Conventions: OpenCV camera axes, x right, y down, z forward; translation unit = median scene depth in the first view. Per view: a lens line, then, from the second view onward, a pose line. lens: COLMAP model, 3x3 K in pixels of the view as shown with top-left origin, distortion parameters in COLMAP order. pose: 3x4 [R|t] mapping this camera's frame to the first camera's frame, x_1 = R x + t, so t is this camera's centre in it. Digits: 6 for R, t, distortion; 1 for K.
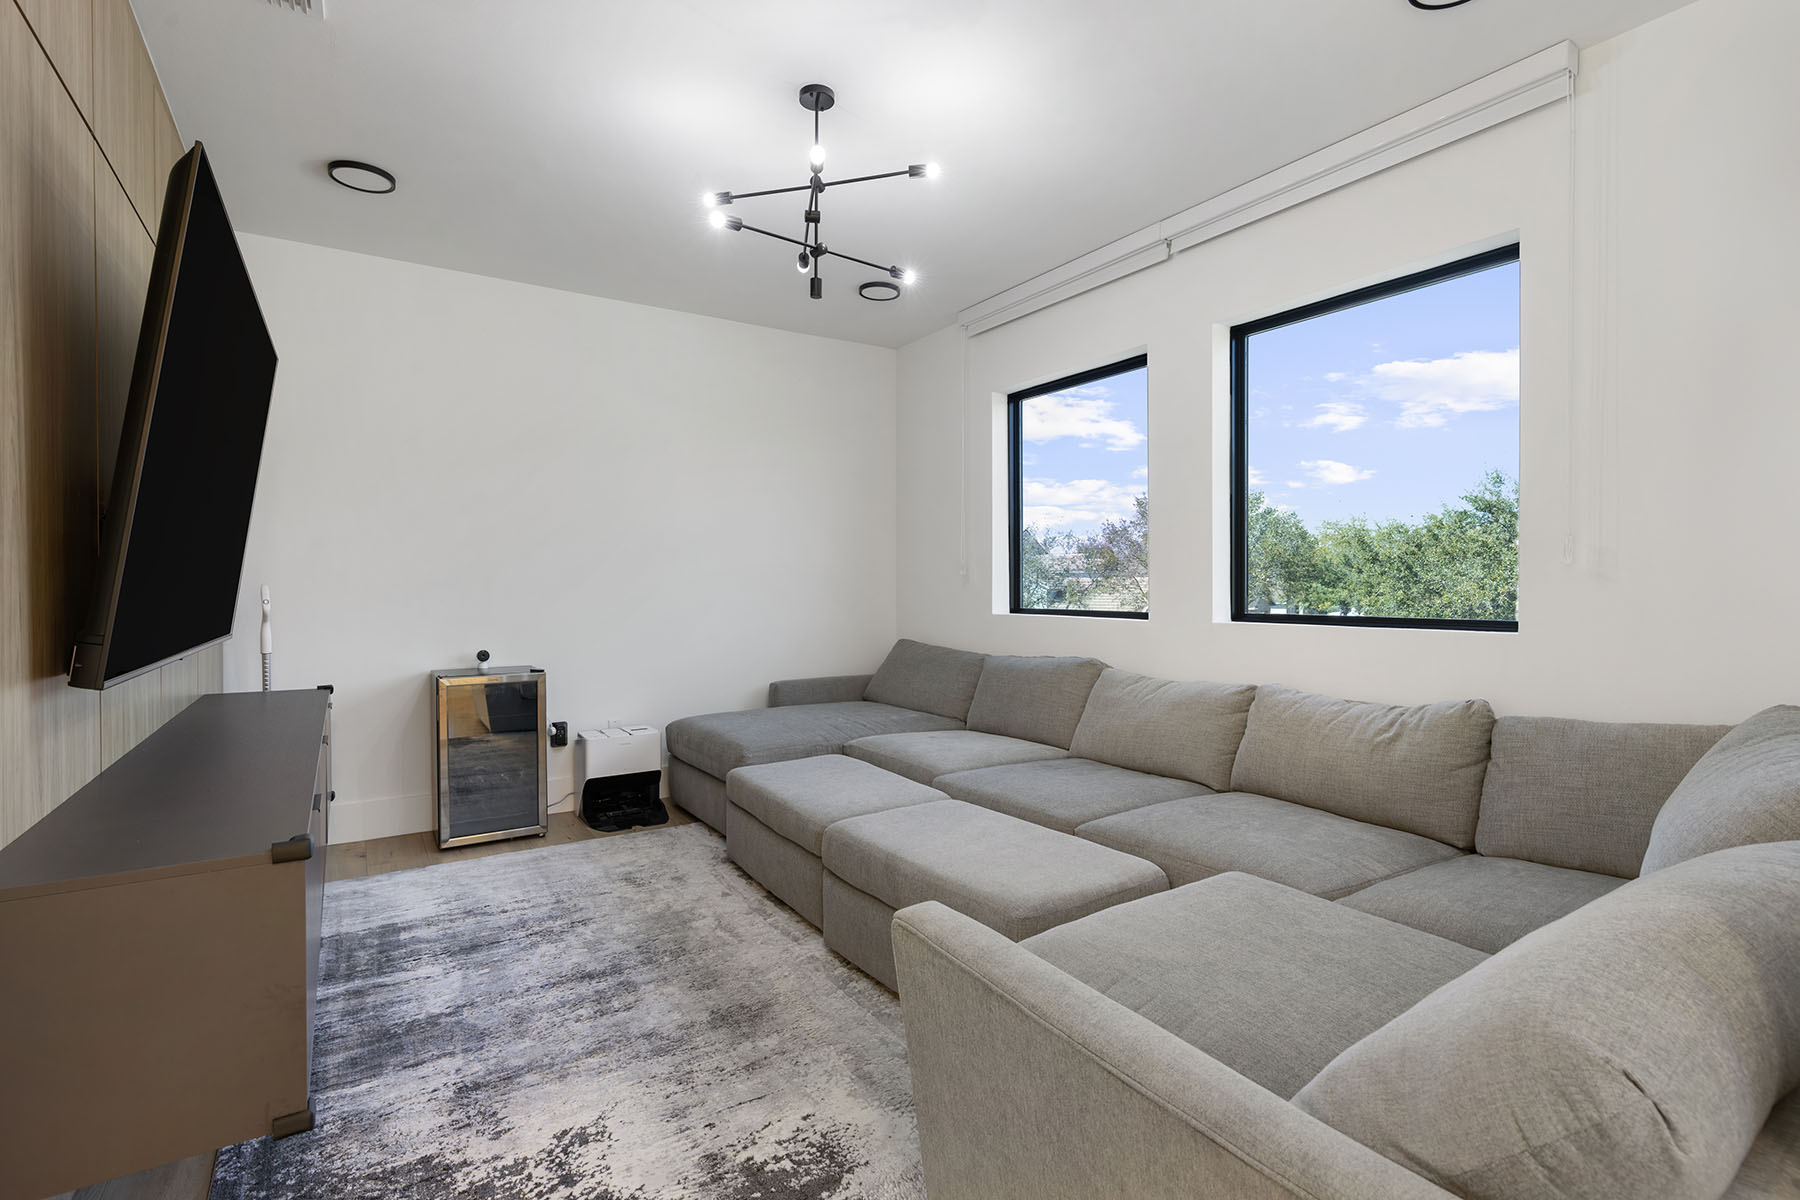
lens RADIAL K [[844.3, 0, 898.2], [0, 844.3, 593.3], [0, 0, 1]] dist [0.002734, 0.000004]
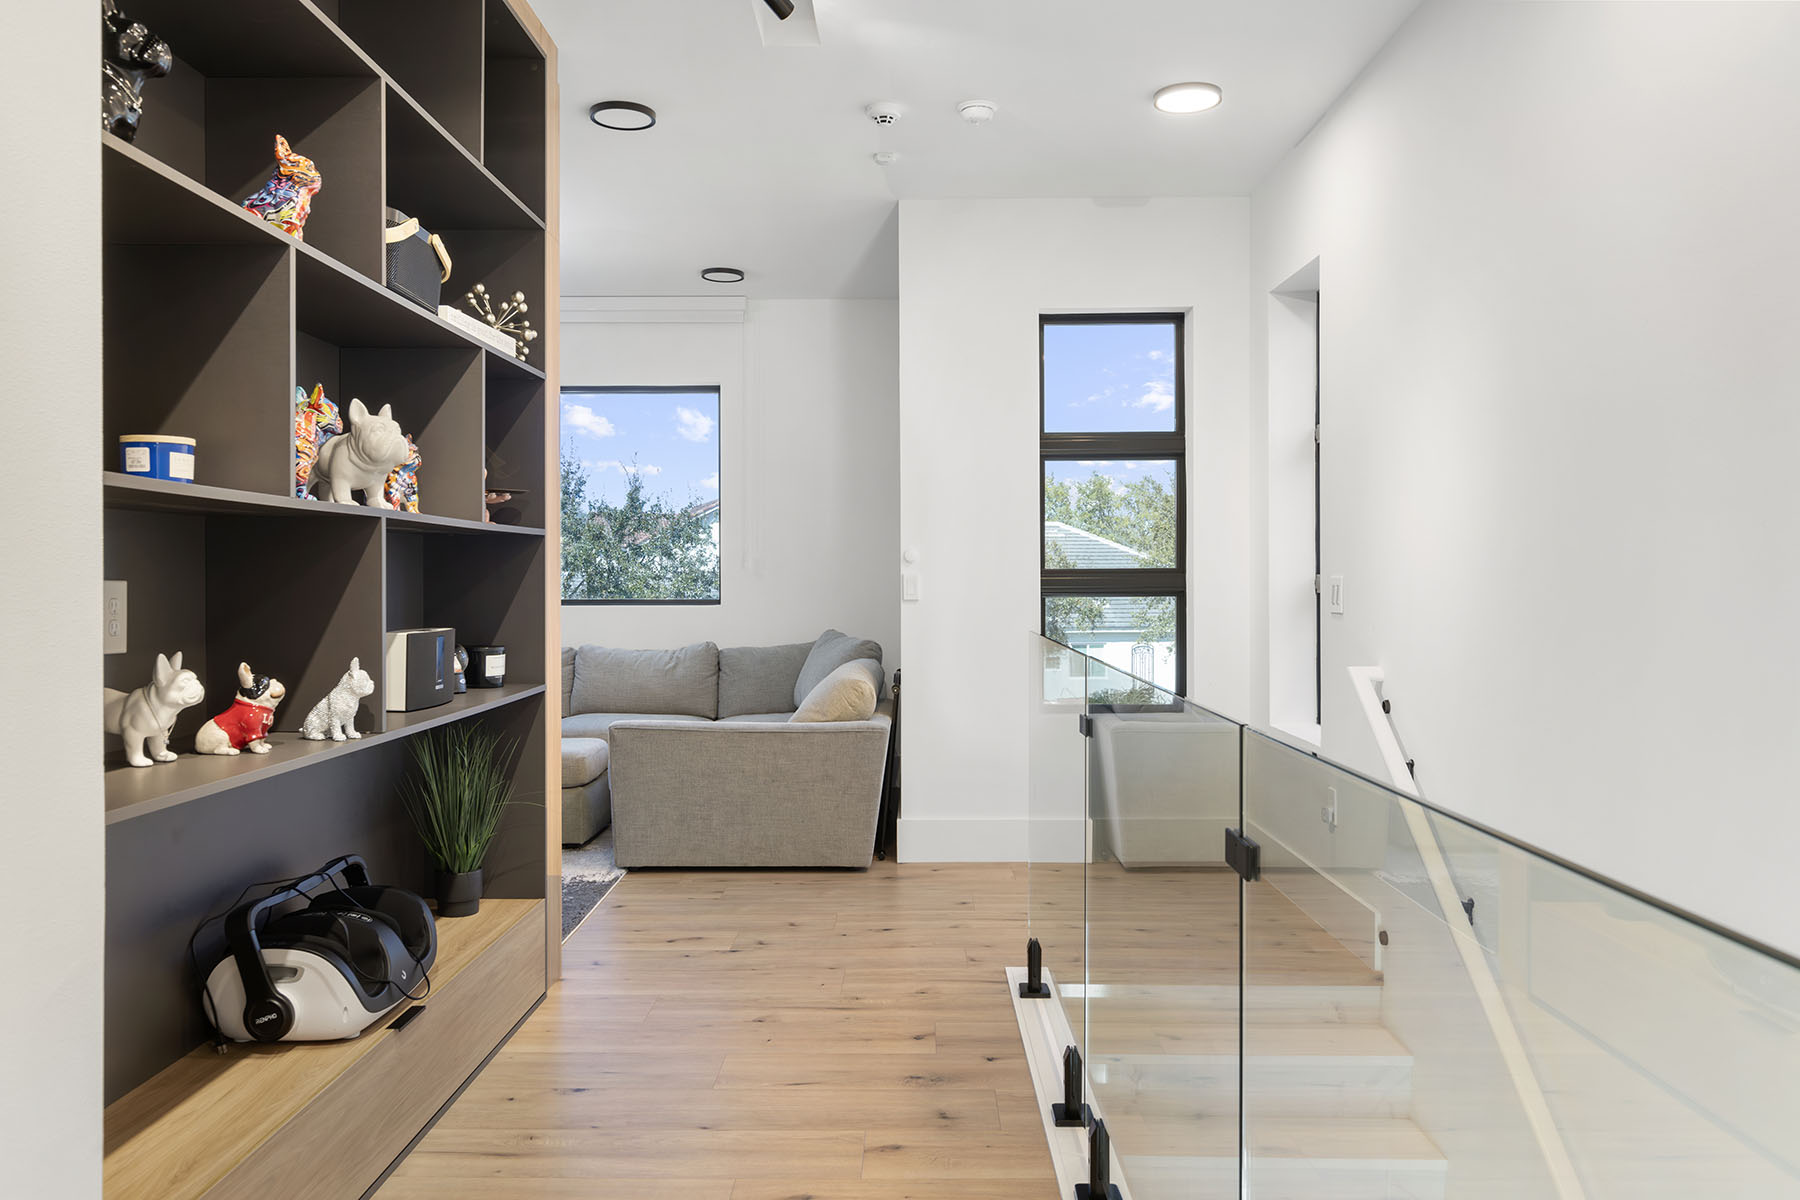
lens RADIAL K [[1338.4, 0, 897.9], [0, 1338.4, 594.4], [0, 0, 1]] dist [0.000337, -0.000291]
pose [[0.551707, -0.005722, 0.834018, -1.590950], [0.002884, 0.999984, 0.004953, 0.011866], [-0.834033, -0.000328, 0.551715, -0.988014]]
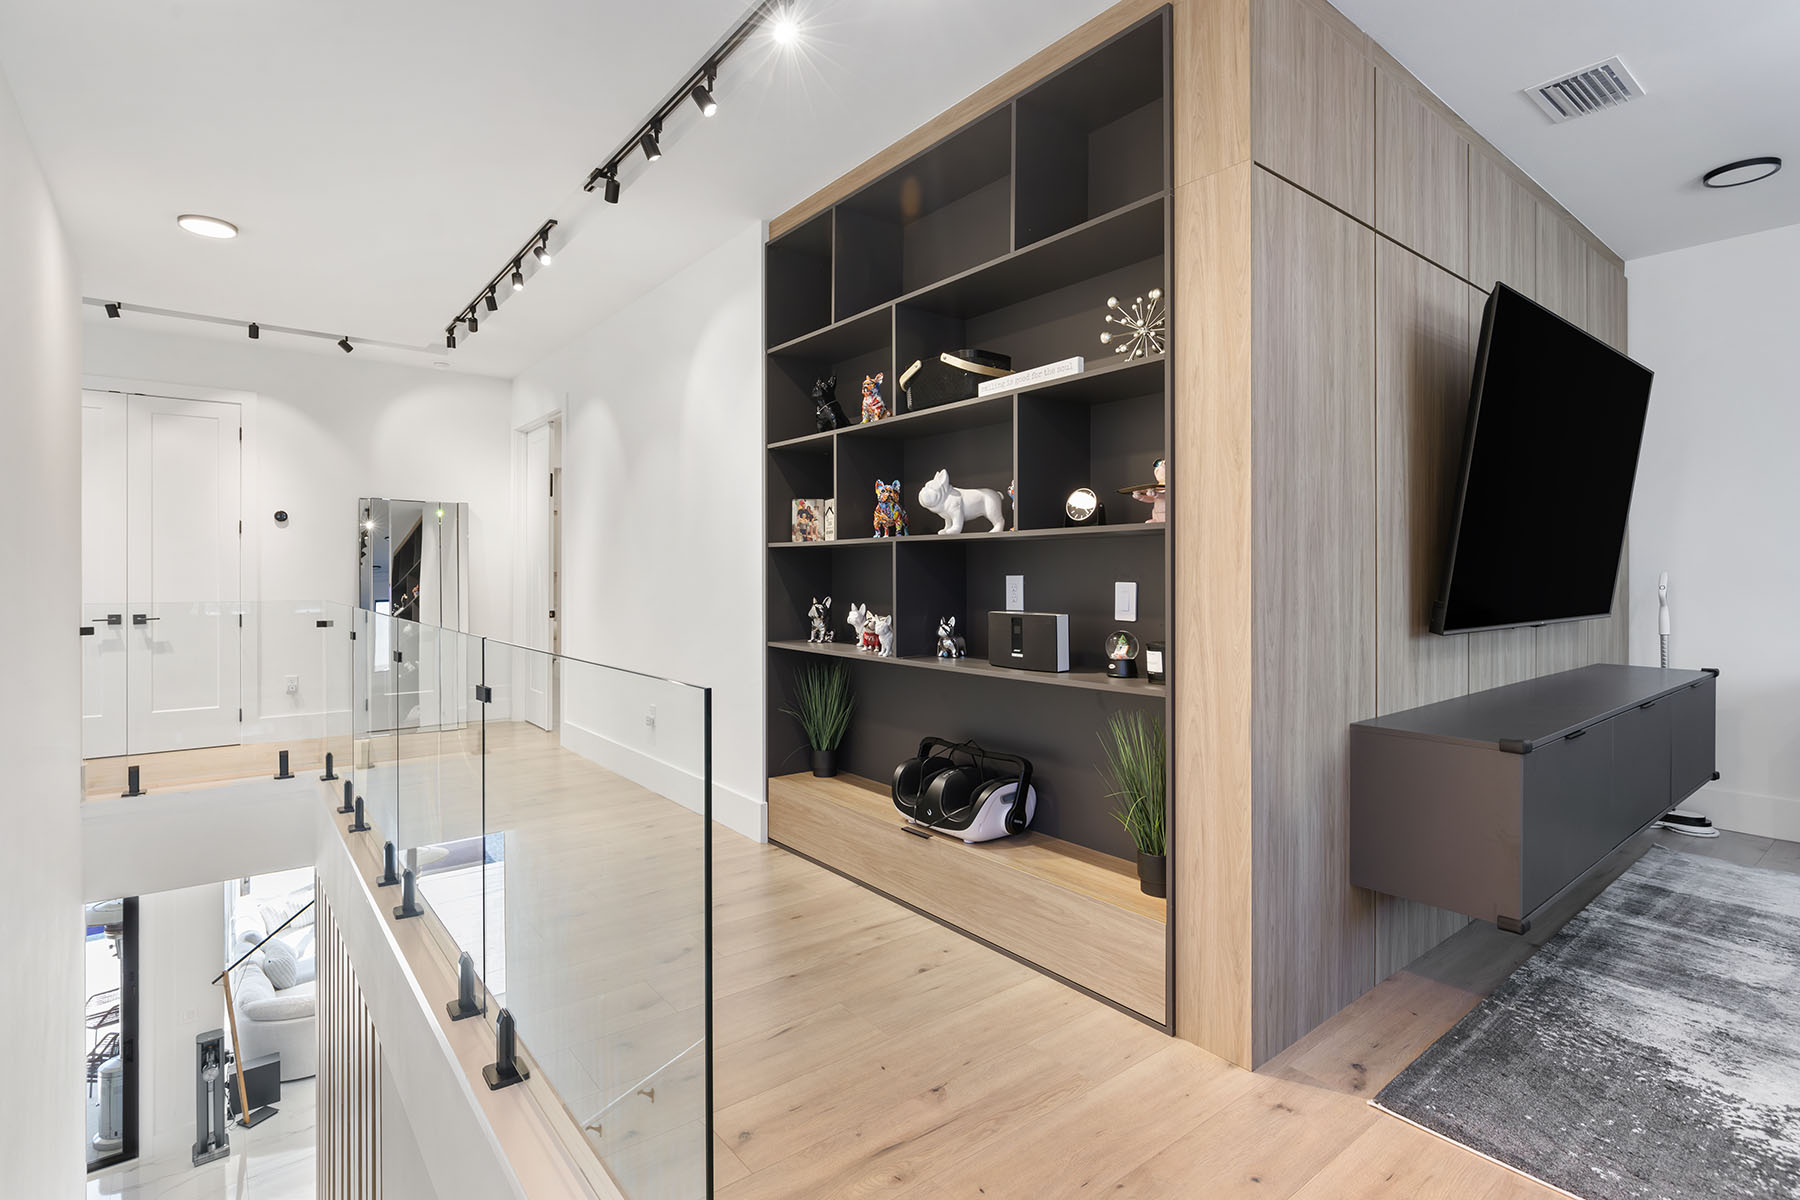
lens RADIAL K [[867.2, 0, 895.3], [0, 867.2, 585.7], [0, 0, 1]] dist [-0.000916, -0.000117]
pose [[0.093468, 0.013988, -0.995524, 0.410093], [-0.008719, 0.999874, 0.013231, 0.001894], [0.995584, 0.007443, 0.093578, -0.143753]]
